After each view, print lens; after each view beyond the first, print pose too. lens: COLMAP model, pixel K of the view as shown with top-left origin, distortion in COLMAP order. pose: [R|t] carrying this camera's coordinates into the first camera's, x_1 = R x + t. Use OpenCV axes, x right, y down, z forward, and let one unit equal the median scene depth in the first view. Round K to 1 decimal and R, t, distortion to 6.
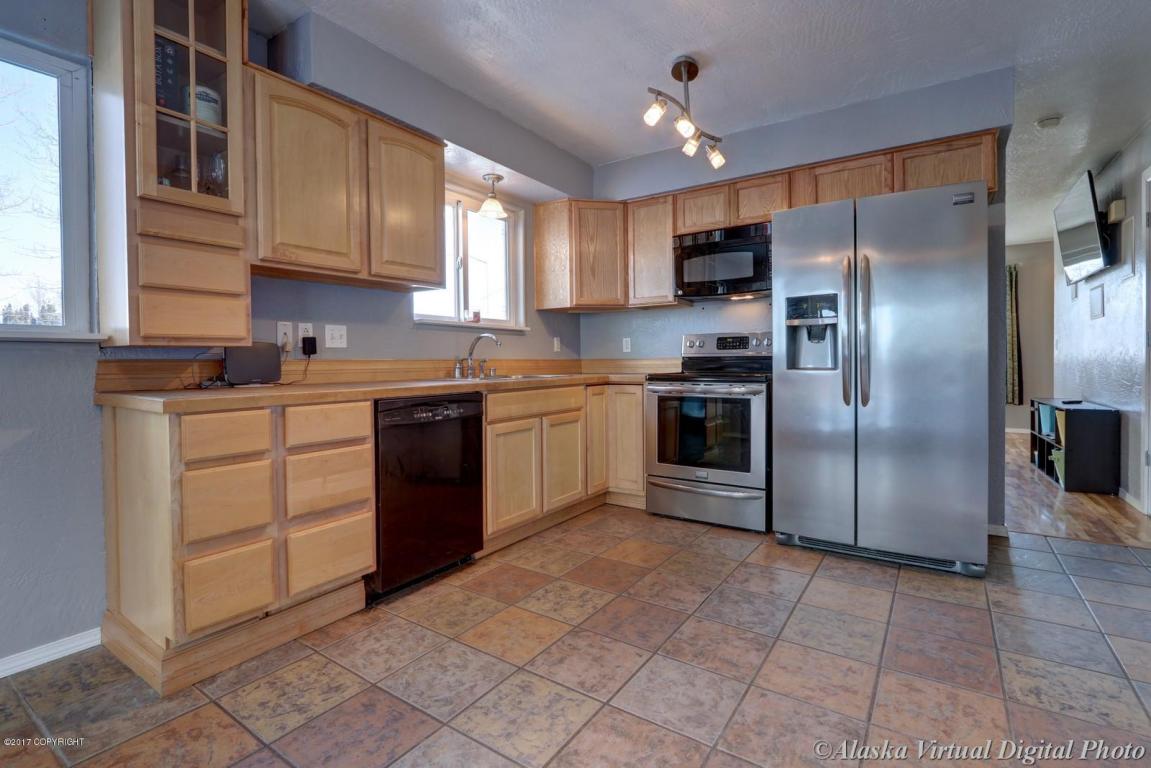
lens RADIAL K [[535.4, 0, 575.2], [0, 535.4, 367.9], [0, 0, 1]] dist [-0.014417, 0.000549]
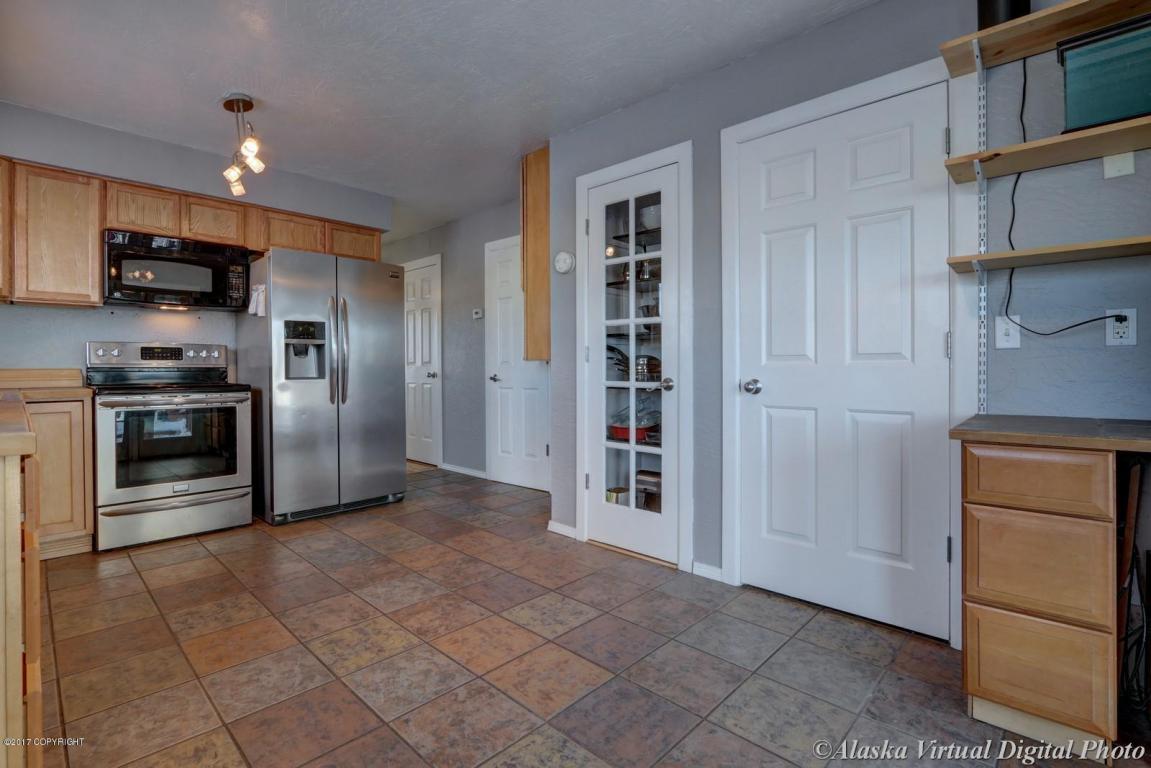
lens RADIAL K [[535.4, 0, 575.2], [0, 535.4, 367.9], [0, 0, 1]] dist [-0.014417, 0.000549]
pose [[0.160641, 0.007875, 0.986982, -0.840343], [0.013448, 0.999858, -0.010166, -0.001437], [-0.986921, 0.014906, 0.160512, 0.175888]]
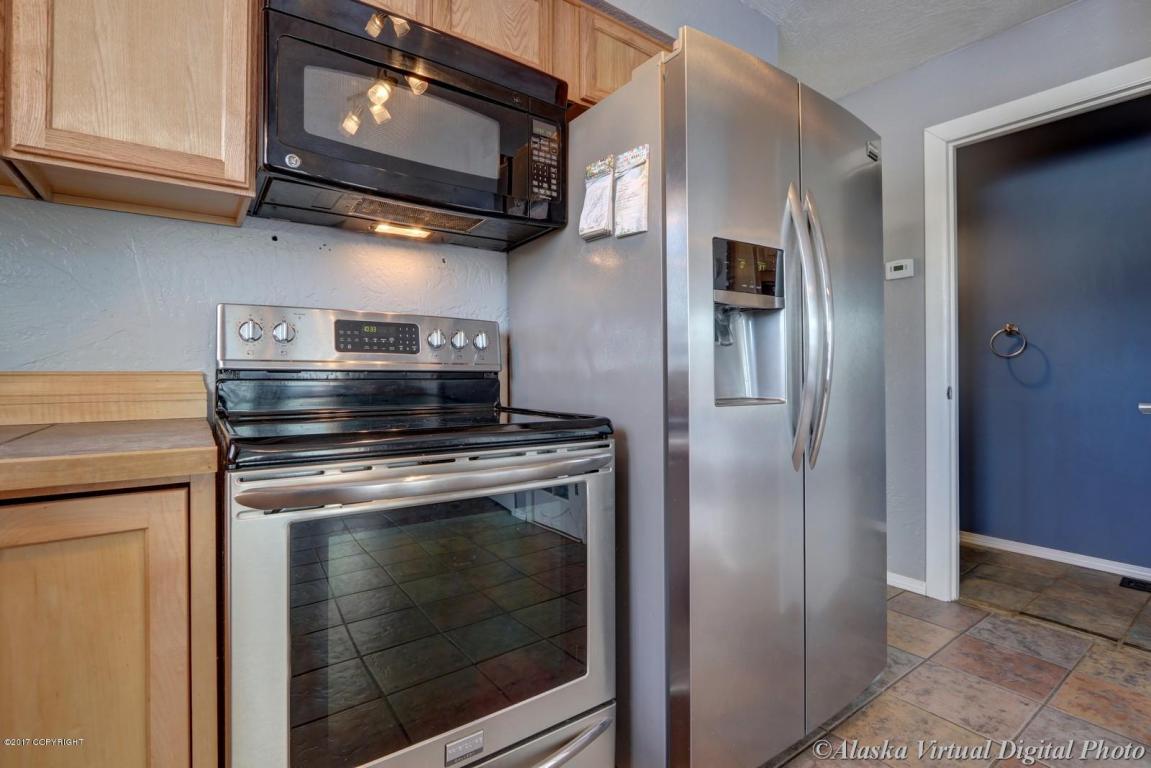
lens RADIAL K [[535.4, 0, 575.2], [0, 535.4, 367.9], [0, 0, 1]] dist [-0.014417, 0.000549]
pose [[0.342833, 0.020299, 0.939177, -0.052897], [0.005424, 0.999707, -0.023587, -0.020662], [-0.939381, 0.013180, 0.342622, 1.143423]]
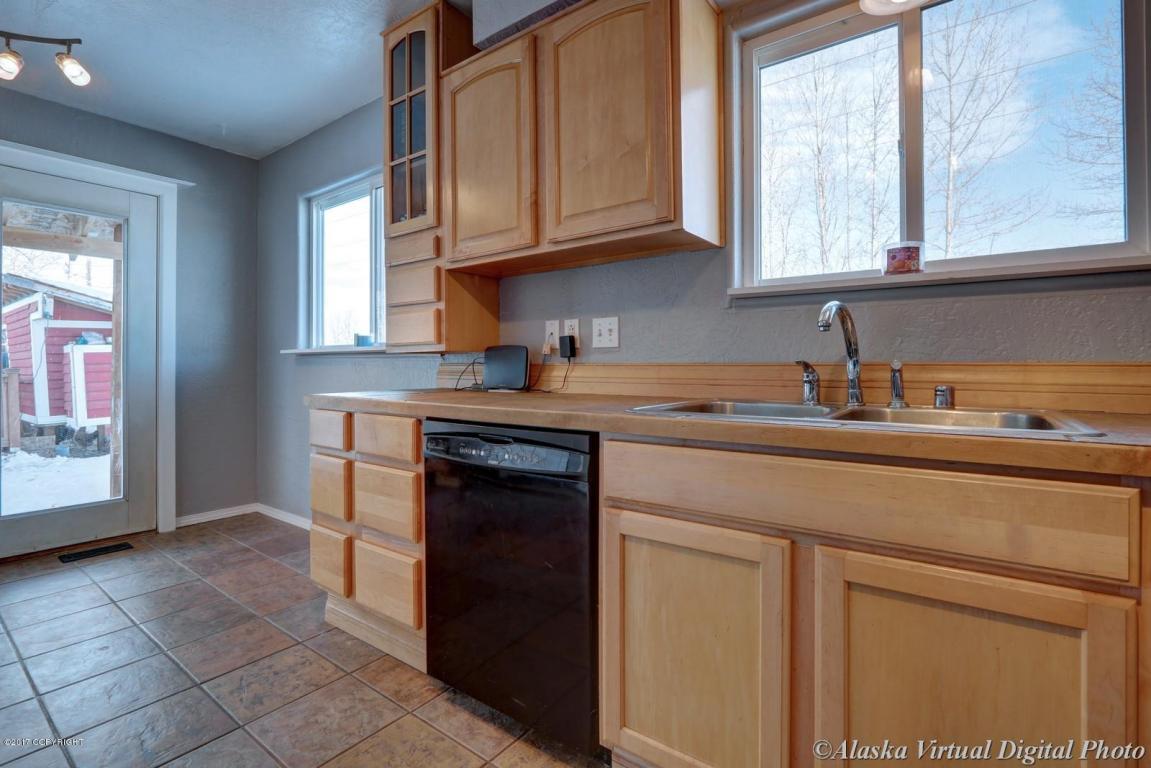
lens RADIAL K [[535.4, 0, 575.2], [0, 535.4, 367.9], [0, 0, 1]] dist [-0.014417, 0.000549]
pose [[-0.045076, 0.010067, -0.998933, 0.340506], [-0.018011, 0.999778, 0.010888, -0.020340], [0.998821, 0.018483, -0.044885, 1.127499]]
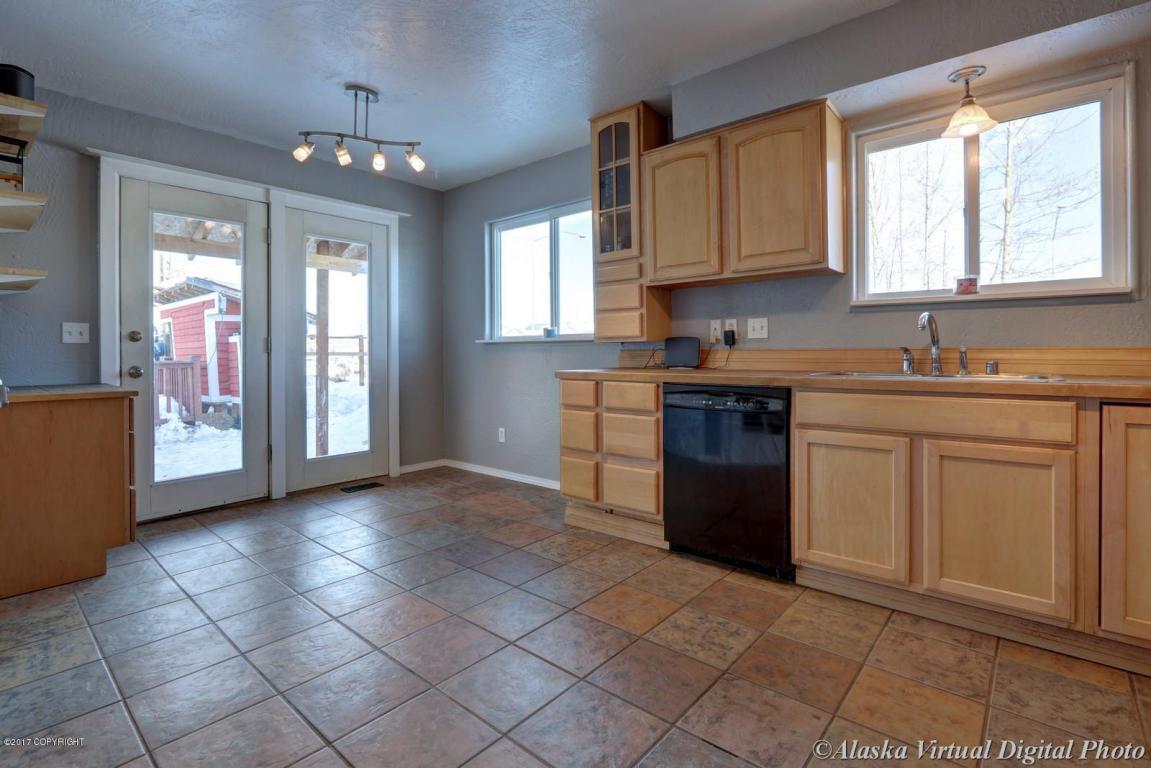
lens RADIAL K [[548.8, 0, 580.0], [0, 548.8, 357.7], [0, 0, 1]] dist [-0.013180, 0.000525]
pose [[-0.099519, 0.017693, -0.994878, 0.820641], [-0.012572, 0.999740, 0.019037, -0.018212], [0.994956, 0.014402, -0.099270, 0.845437]]
